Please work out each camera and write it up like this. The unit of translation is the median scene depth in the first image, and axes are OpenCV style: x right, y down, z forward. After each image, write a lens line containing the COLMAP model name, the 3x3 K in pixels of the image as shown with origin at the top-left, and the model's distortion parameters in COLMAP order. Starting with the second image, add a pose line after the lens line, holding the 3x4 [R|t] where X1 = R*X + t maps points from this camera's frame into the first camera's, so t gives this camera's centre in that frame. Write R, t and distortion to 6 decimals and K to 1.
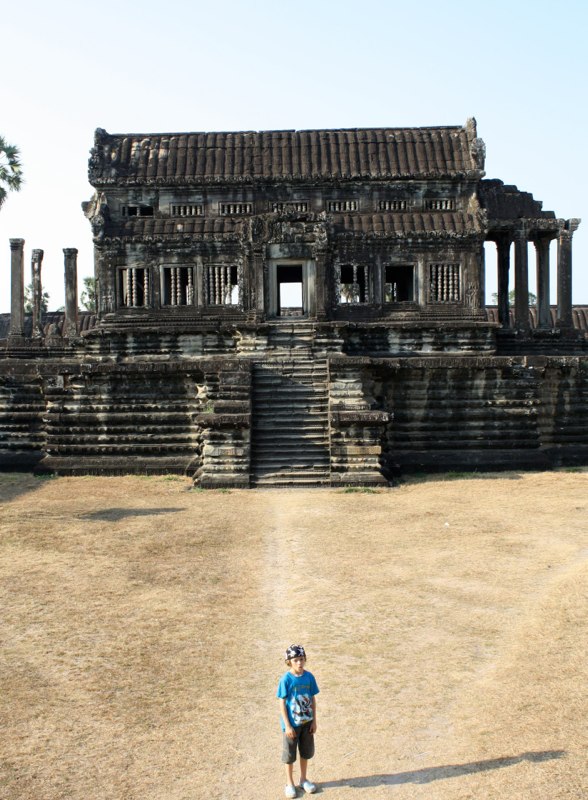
lens RADIAL K [[808.6, 0, 294.0], [0, 808.6, 400.0], [0, 0, 1]] dist [-0.000722, -0.001621]
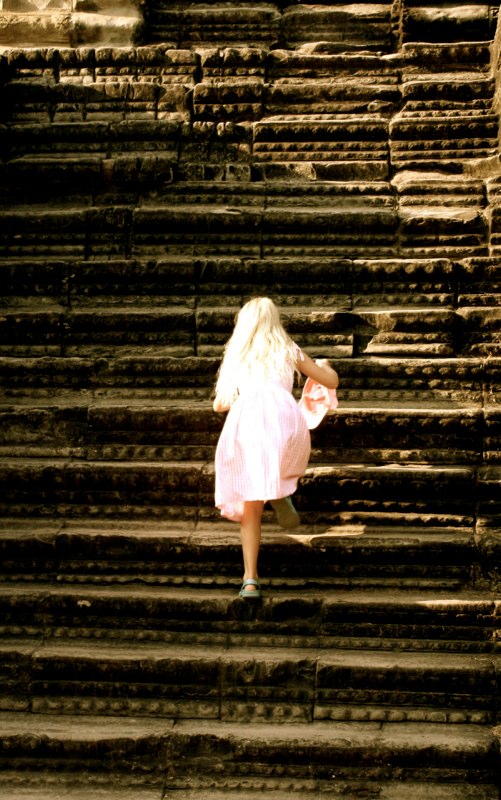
lens RADIAL K [[1440.4, 0, 250.5], [0, 1440.4, 400.0], [0, 0, 1]] dist [0.000726, -0.011592]
pose [[0.996648, 0.026382, -0.077433, 0.017000], [-0.033780, 0.994823, -0.095840, 0.039196], [0.074504, 0.098134, 0.992380, 0.673119]]
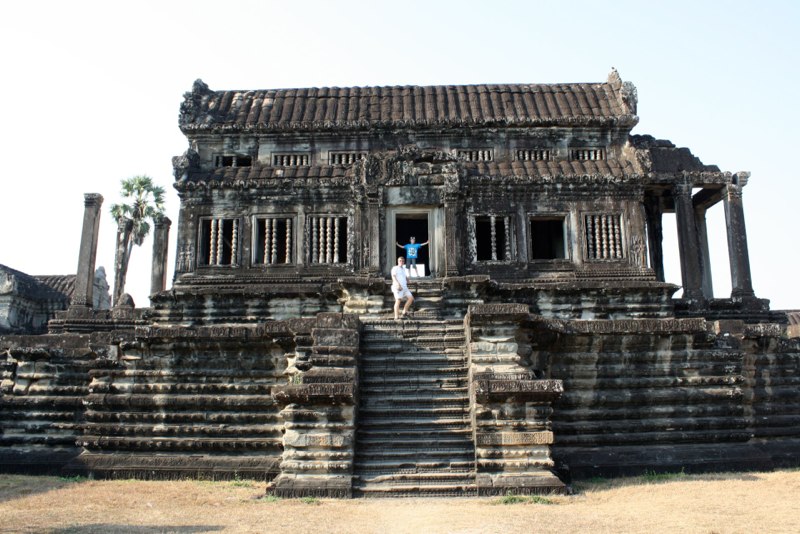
lens RADIAL K [[691.1, 0, 414.1], [0, 691.1, 267.5], [0, 0, 1]] dist [-0.135348, 0.128169]
pose [[0.999973, 0.004198, 0.006056, -0.007412], [-0.002637, 0.971281, -0.237920, 0.048624], [-0.006881, 0.237898, 0.971266, 0.348380]]
